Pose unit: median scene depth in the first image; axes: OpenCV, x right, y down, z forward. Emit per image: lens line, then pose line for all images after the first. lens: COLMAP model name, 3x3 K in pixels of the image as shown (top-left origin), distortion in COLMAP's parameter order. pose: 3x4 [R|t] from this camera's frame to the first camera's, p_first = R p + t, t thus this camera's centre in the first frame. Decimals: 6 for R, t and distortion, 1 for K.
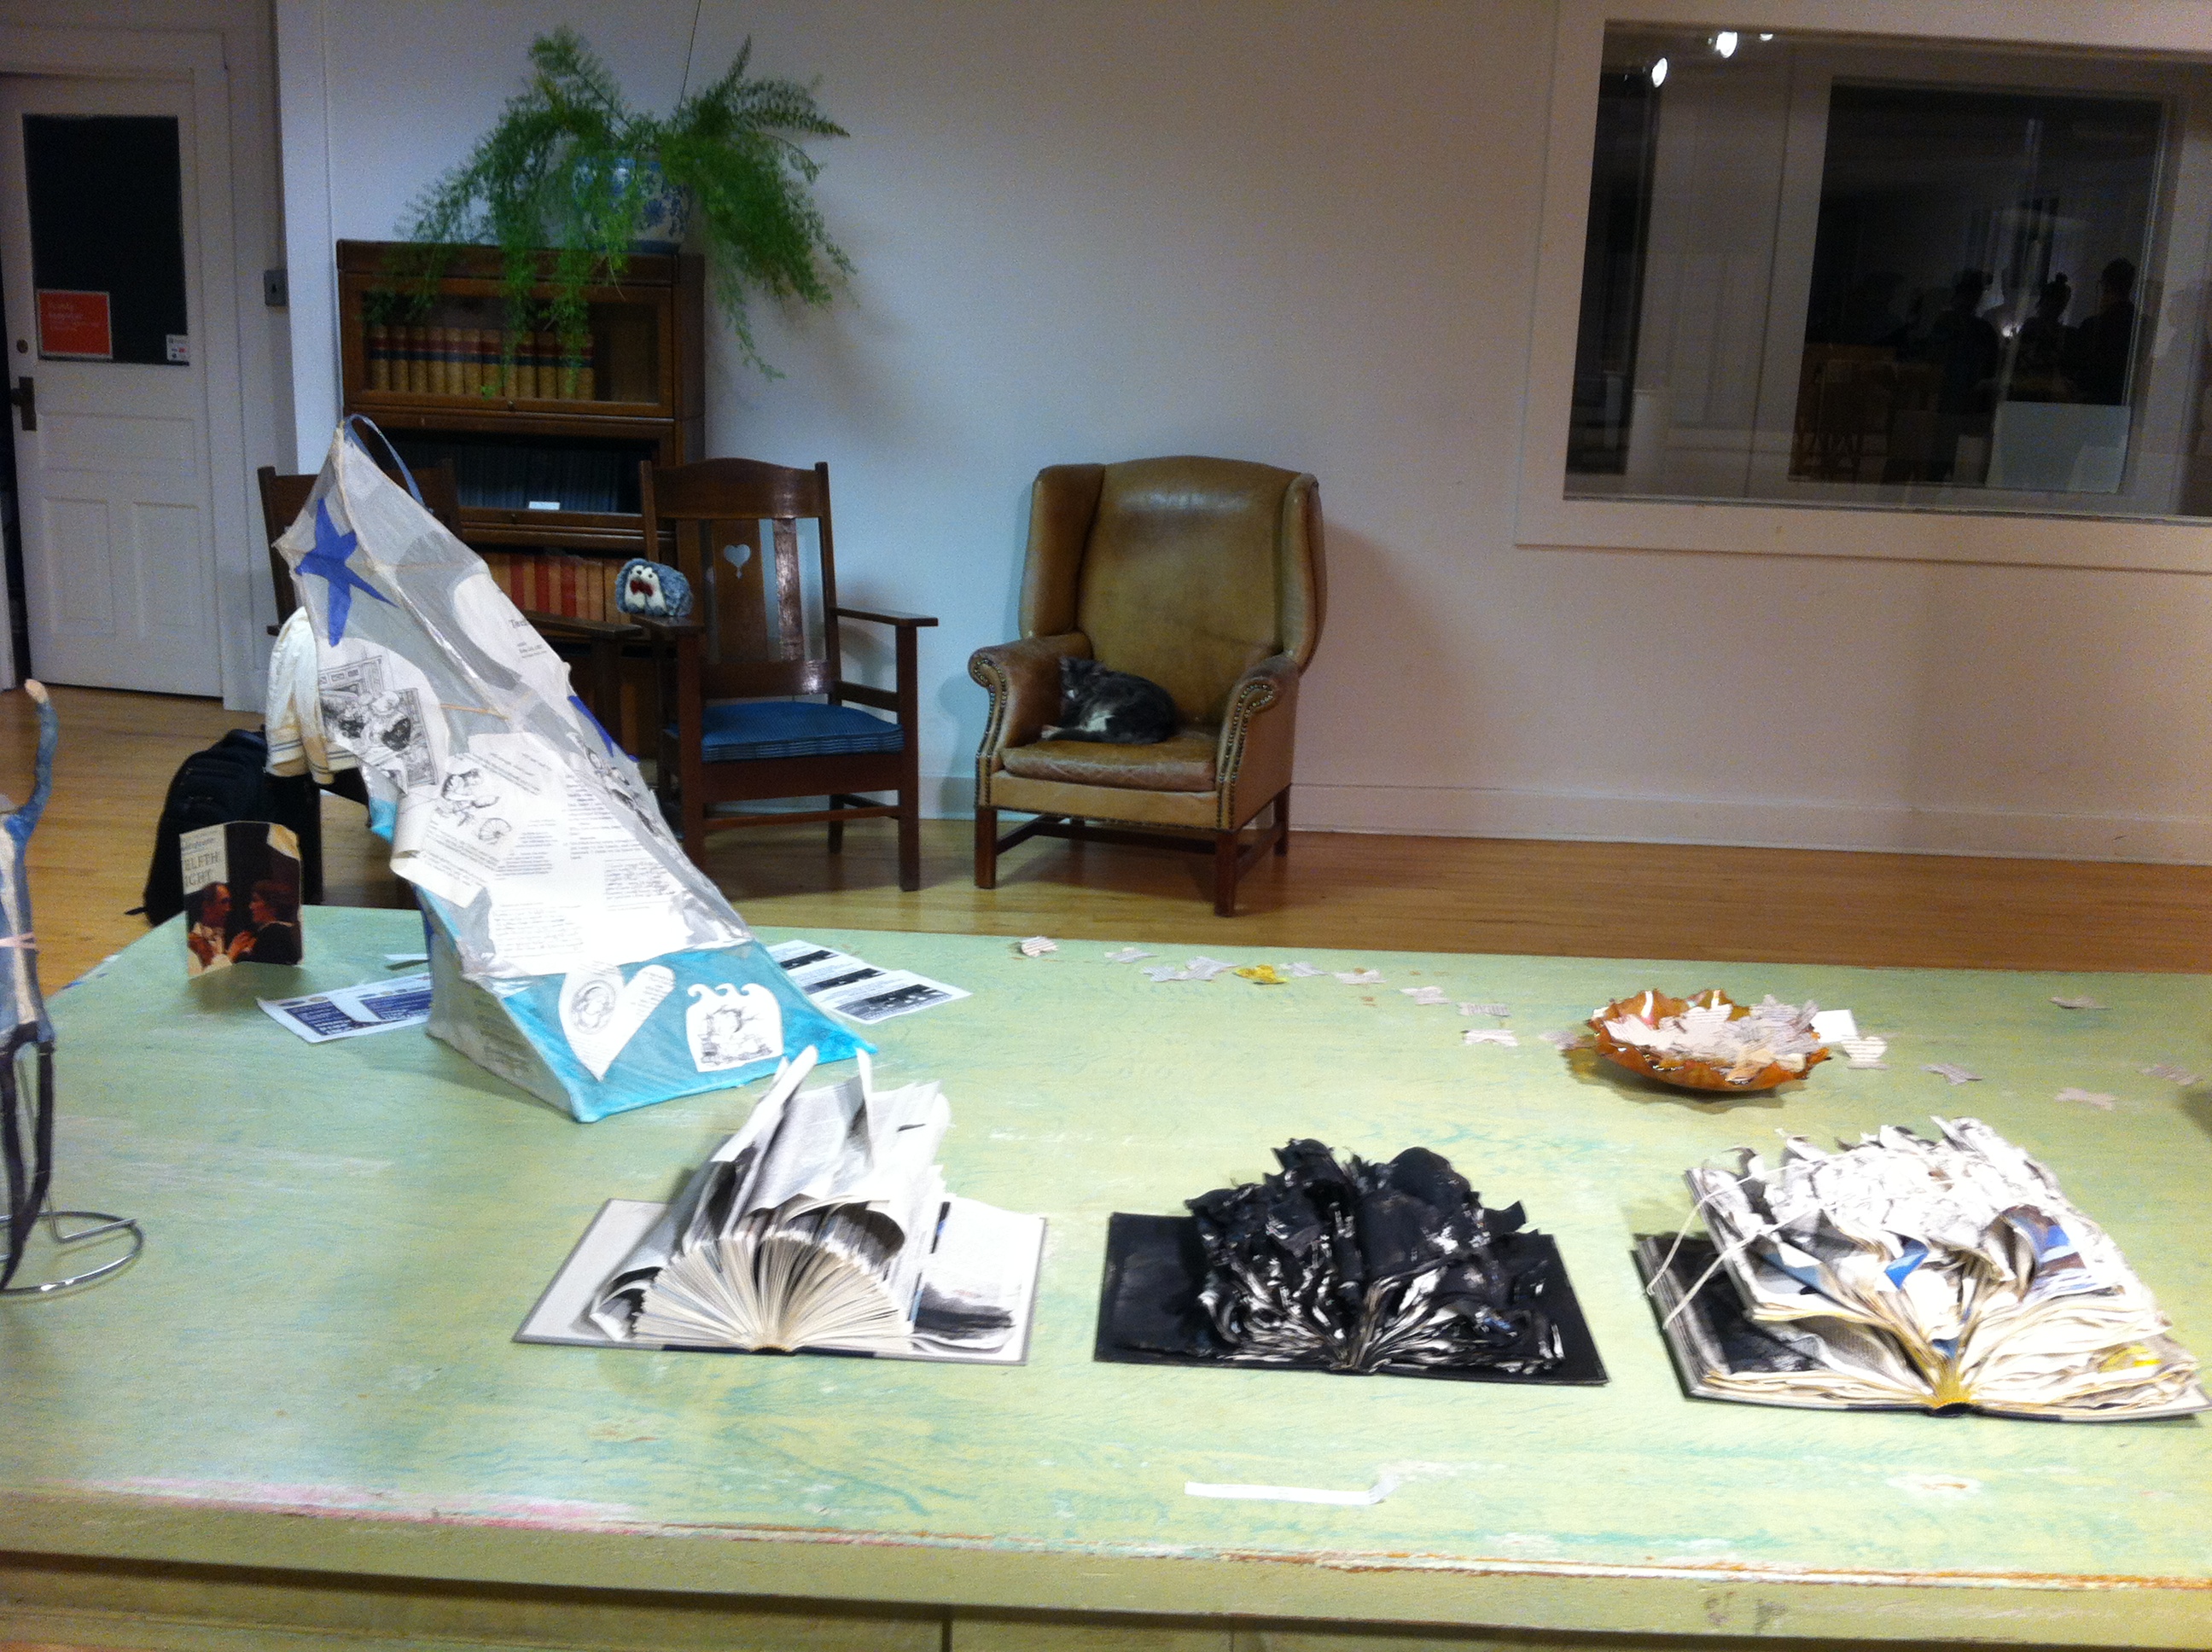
lens RADIAL K [[2227.0, 0, 1113.5], [0, 2227.0, 824.9], [0, 0, 1]] dist [0.013748, 0.000000]
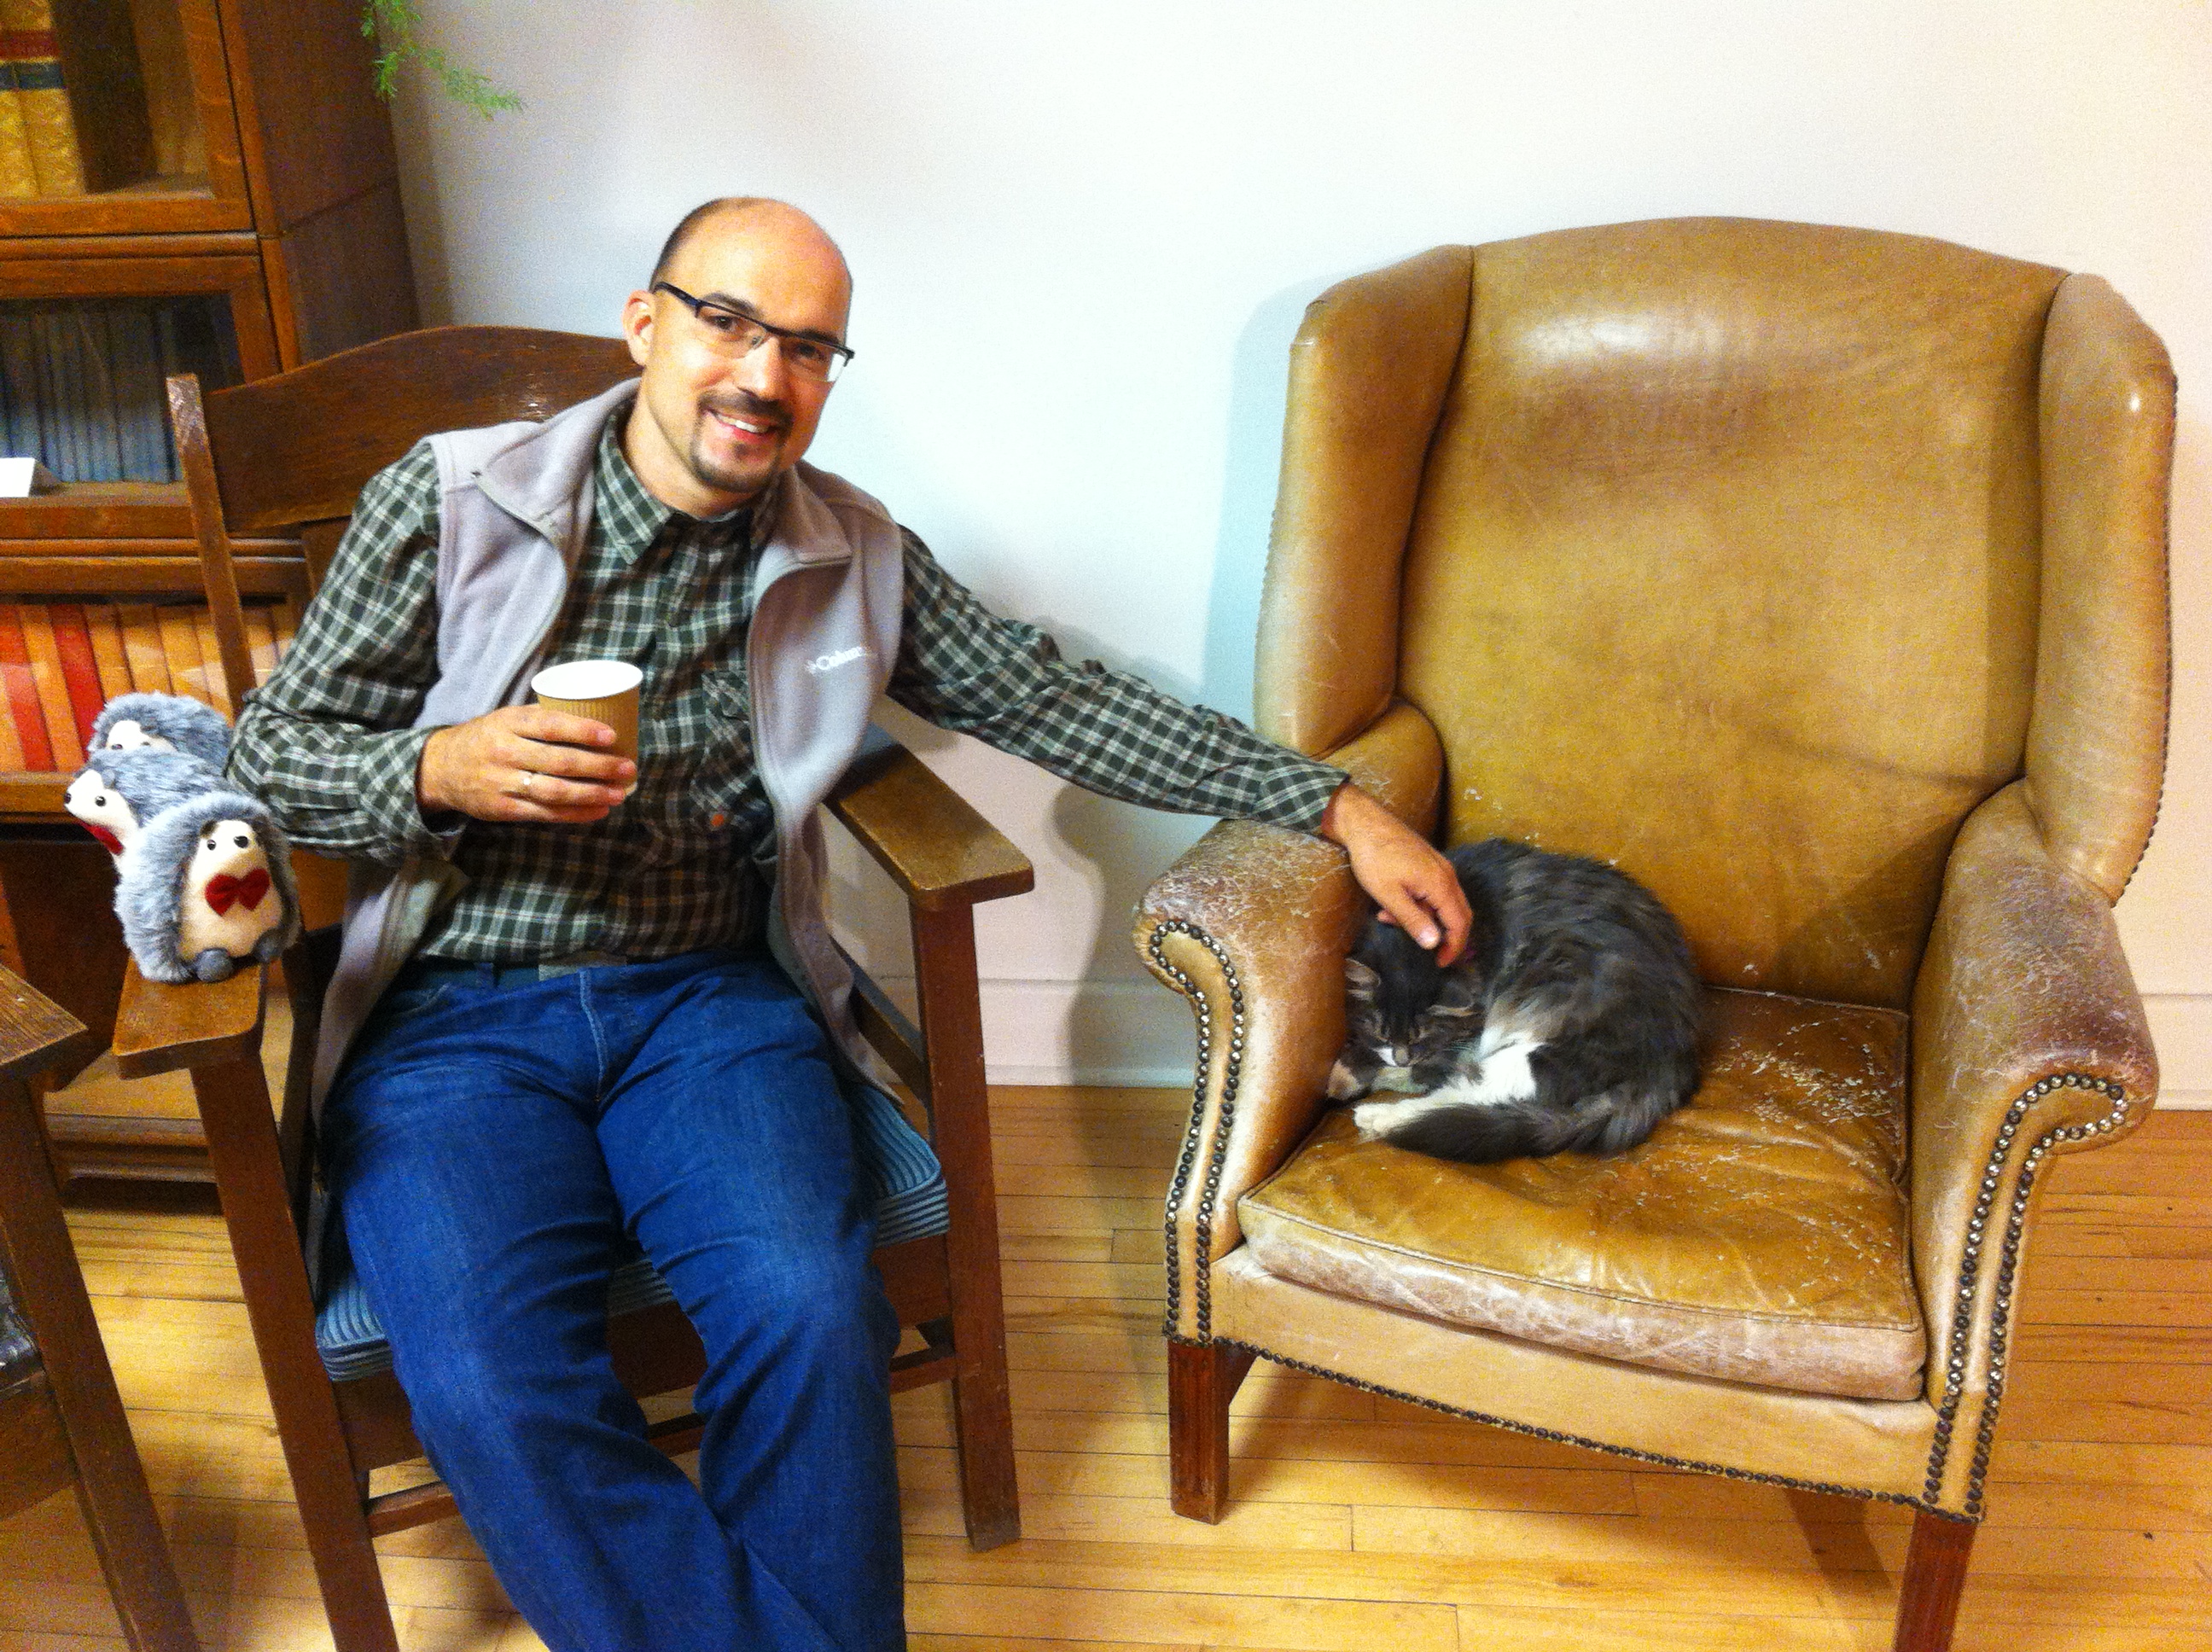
lens RADIAL K [[2227.0, 0, 1094.9], [0, 2227.0, 830.8], [0, 0, 1]] dist [0.013748, 0.000000]
pose [[0.997039, -0.030318, -0.070675, -0.045949], [0.045148, 0.974727, 0.218788, -0.162911], [0.062256, -0.221331, 0.973210, 0.668199]]
